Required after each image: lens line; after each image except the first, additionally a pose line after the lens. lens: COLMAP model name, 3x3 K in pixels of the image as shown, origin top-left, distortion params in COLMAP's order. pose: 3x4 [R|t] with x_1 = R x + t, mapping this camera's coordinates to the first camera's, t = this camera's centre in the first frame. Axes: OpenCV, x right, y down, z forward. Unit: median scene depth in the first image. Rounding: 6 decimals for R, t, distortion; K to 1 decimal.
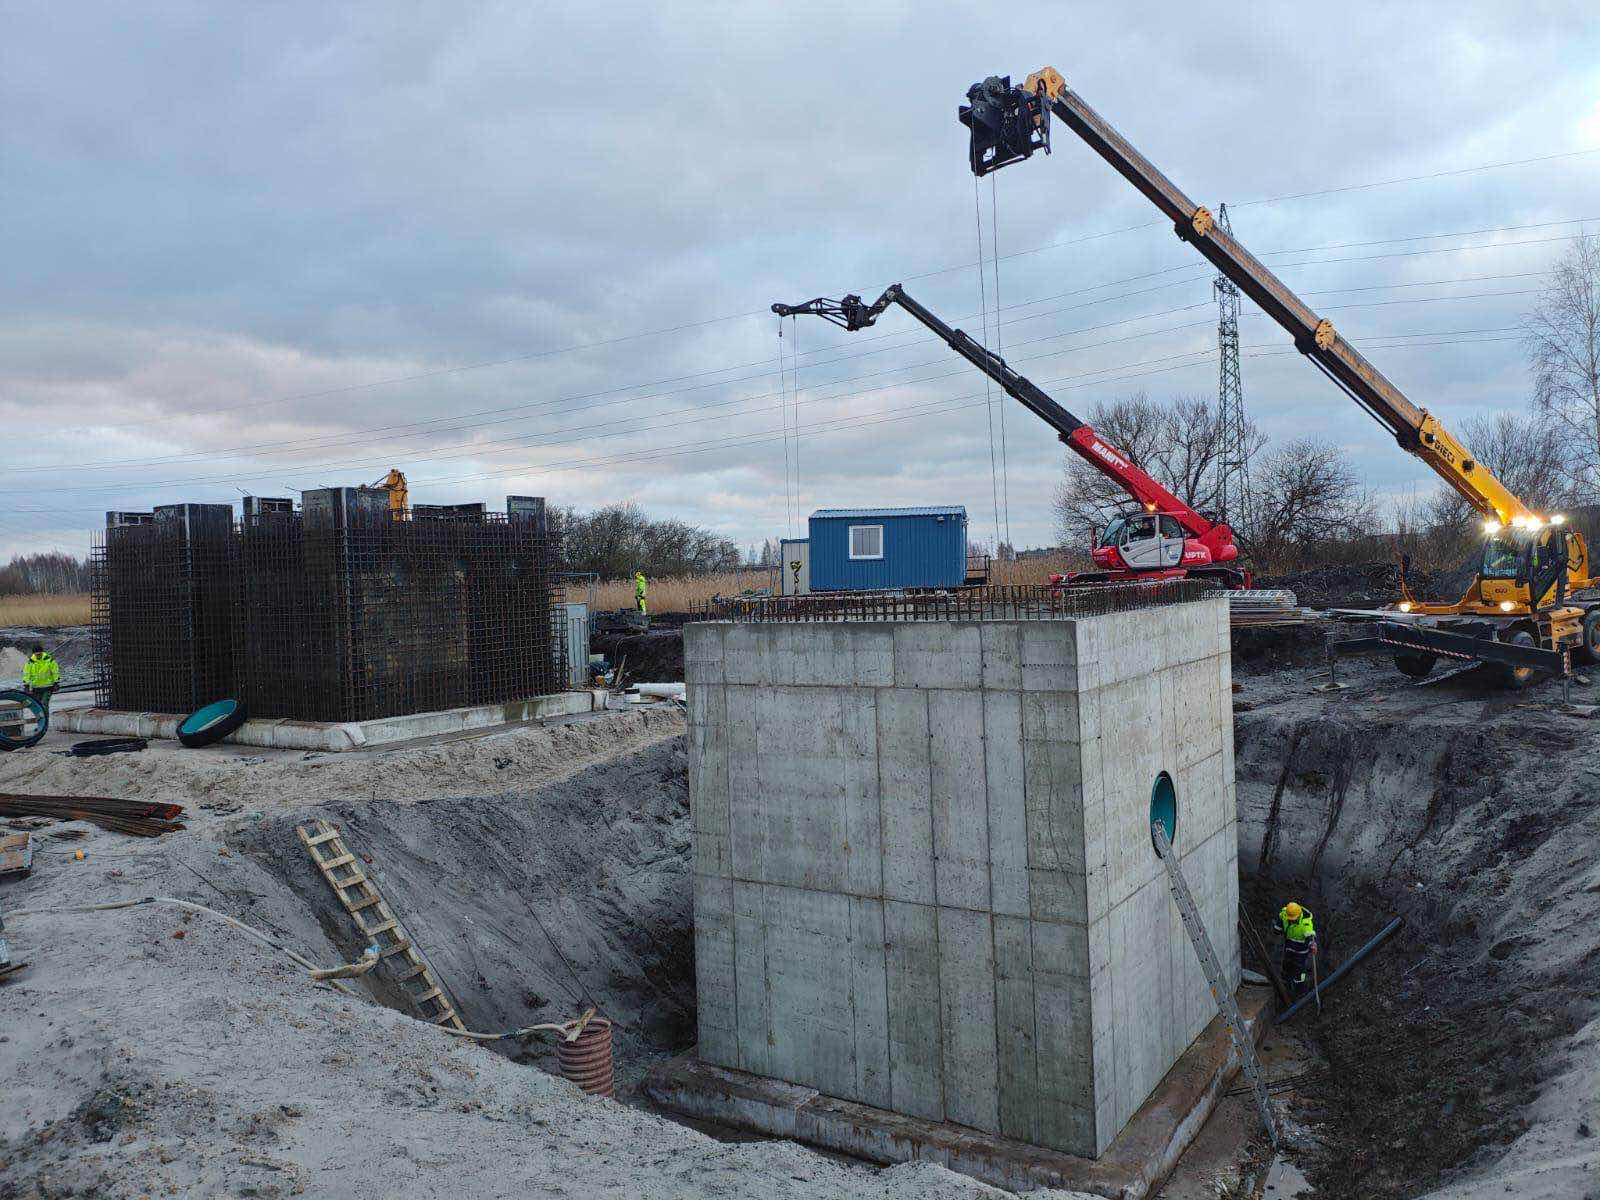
lens RADIAL K [[1140.3, 0, 800.0], [0, 1140.3, 600.0], [0, 0, 1]] dist [0.045692, -0.079049]
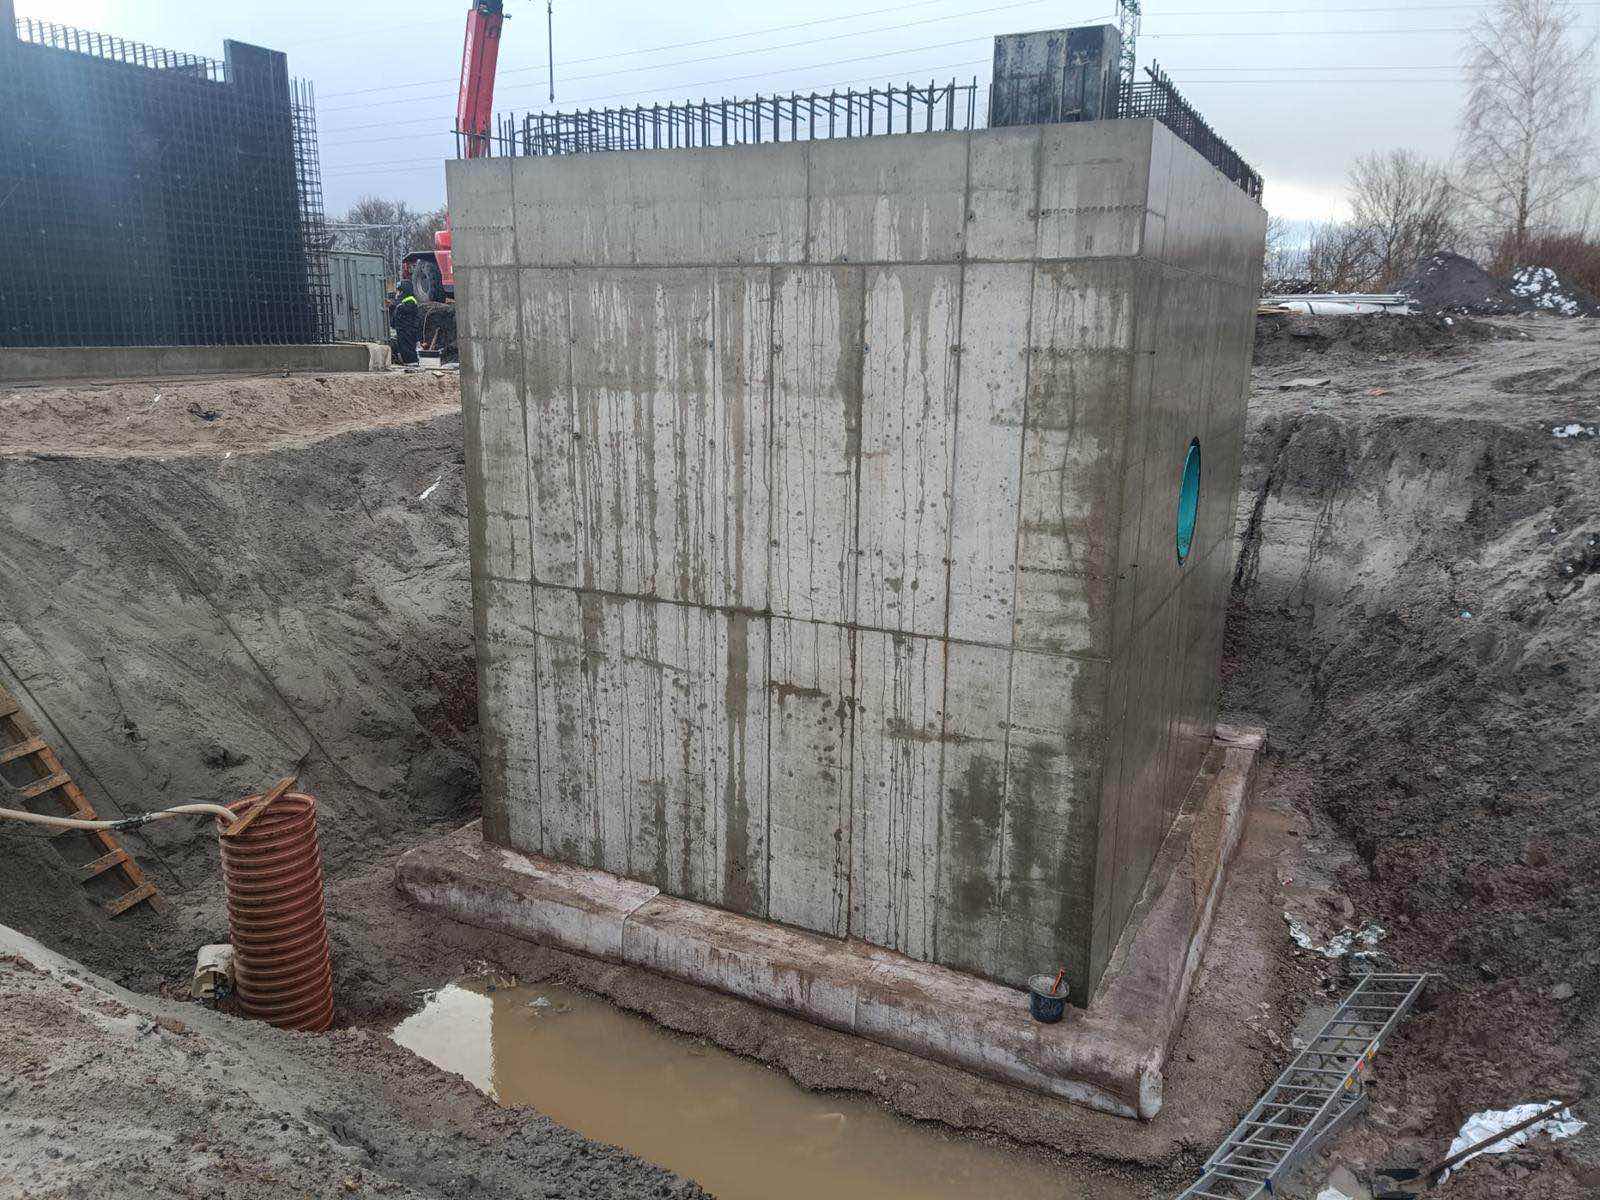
lens RADIAL K [[1140.3, 0, 800.0], [0, 1140.3, 600.0], [0, 0, 1]] dist [0.045692, -0.079049]
pose [[0.991484, 0.022419, 0.128288, 0.006735], [-0.050780, 0.973652, 0.222311, 0.086730], [-0.119924, -0.226933, 0.966499, 0.302233]]
